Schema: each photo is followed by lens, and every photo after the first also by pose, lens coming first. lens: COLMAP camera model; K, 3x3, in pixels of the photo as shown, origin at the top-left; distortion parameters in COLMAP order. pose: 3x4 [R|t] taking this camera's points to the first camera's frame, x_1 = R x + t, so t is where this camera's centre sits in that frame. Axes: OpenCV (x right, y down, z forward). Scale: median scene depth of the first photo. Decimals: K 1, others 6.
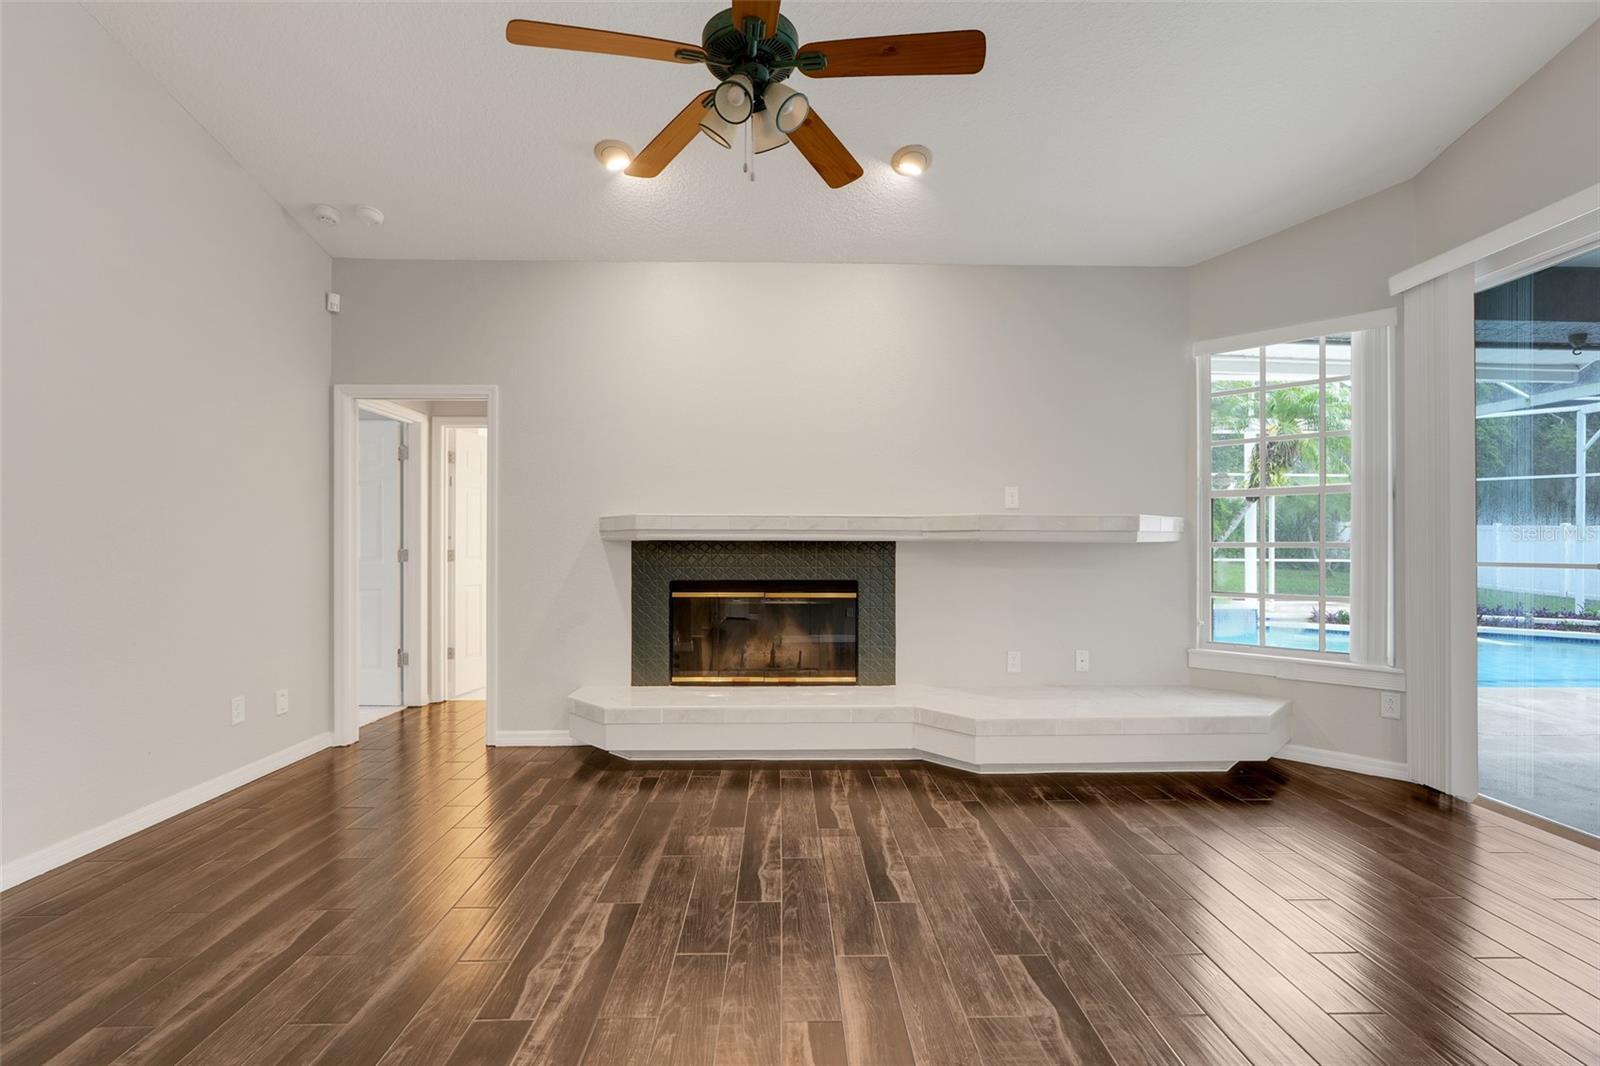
lens RADIAL K [[710.1, 0, 797.1], [0, 710.1, 538.1], [0, 0, 1]] dist [-0.001628, 0.000649]
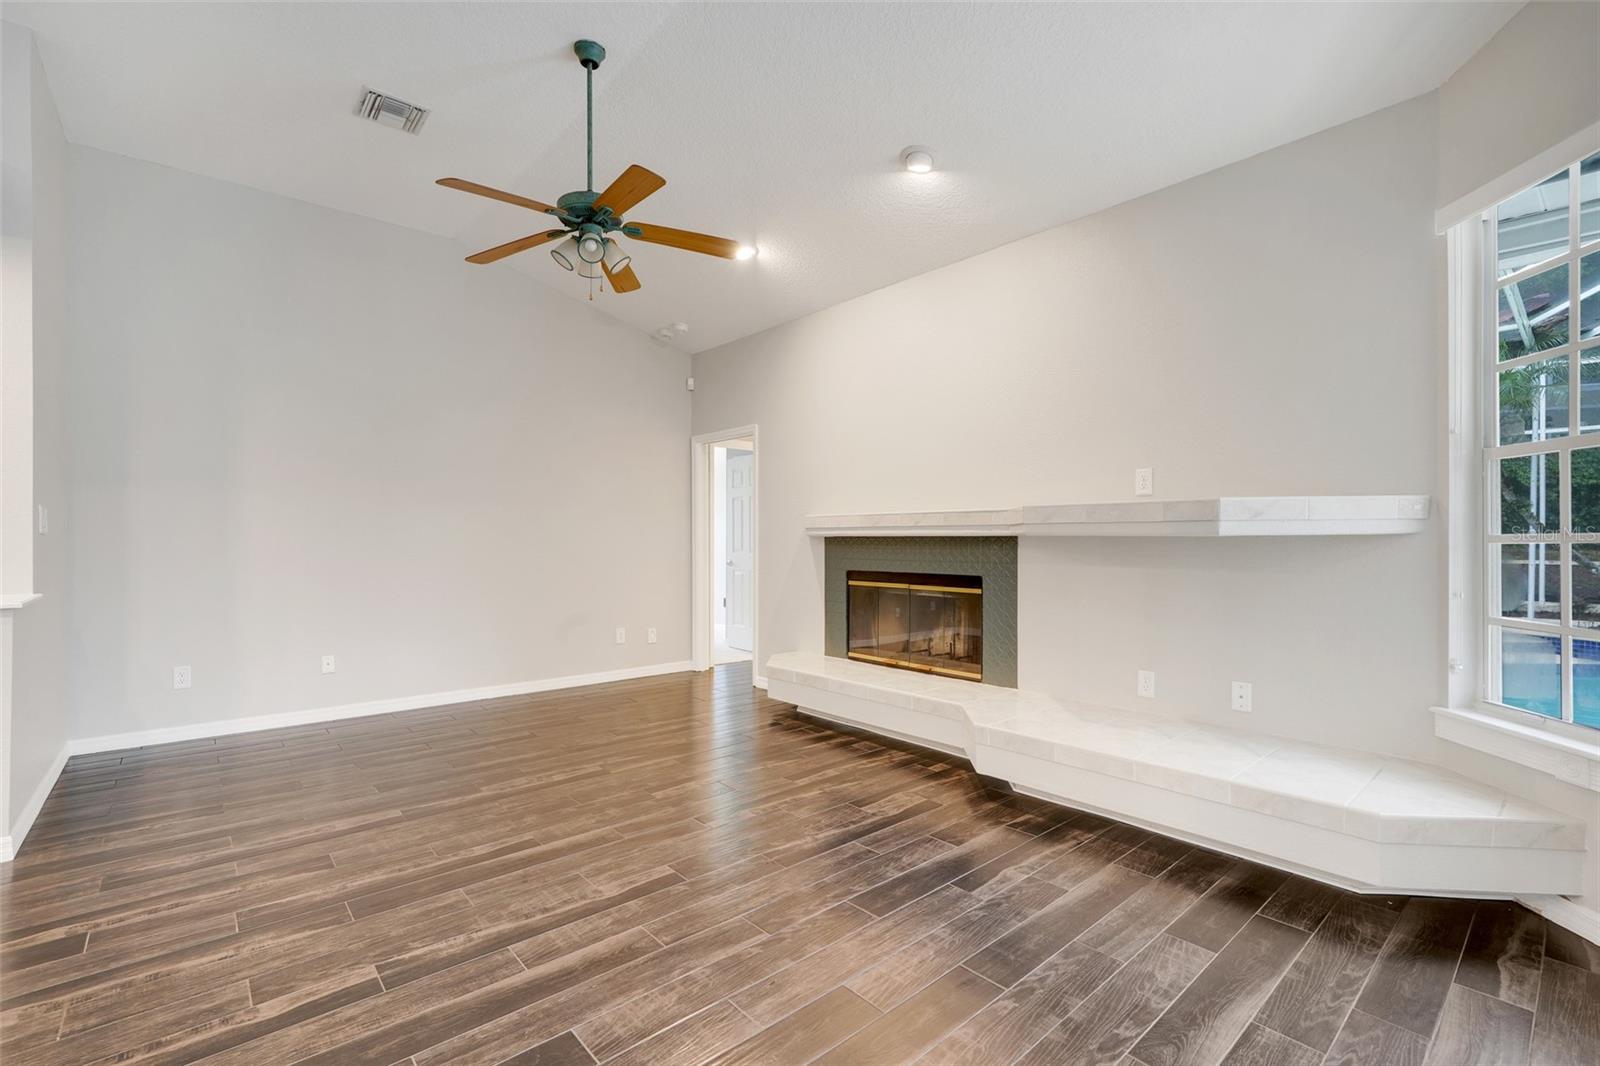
lens RADIAL K [[710.1, 0, 804.4], [0, 710.1, 540.2], [0, 0, 1]] dist [-0.001628, 0.000649]
pose [[0.645510, -0.001596, -0.763750, 0.691271], [0.011236, 0.999909, 0.007407, 0.000020], [0.763669, -0.013363, 0.645469, 0.184758]]
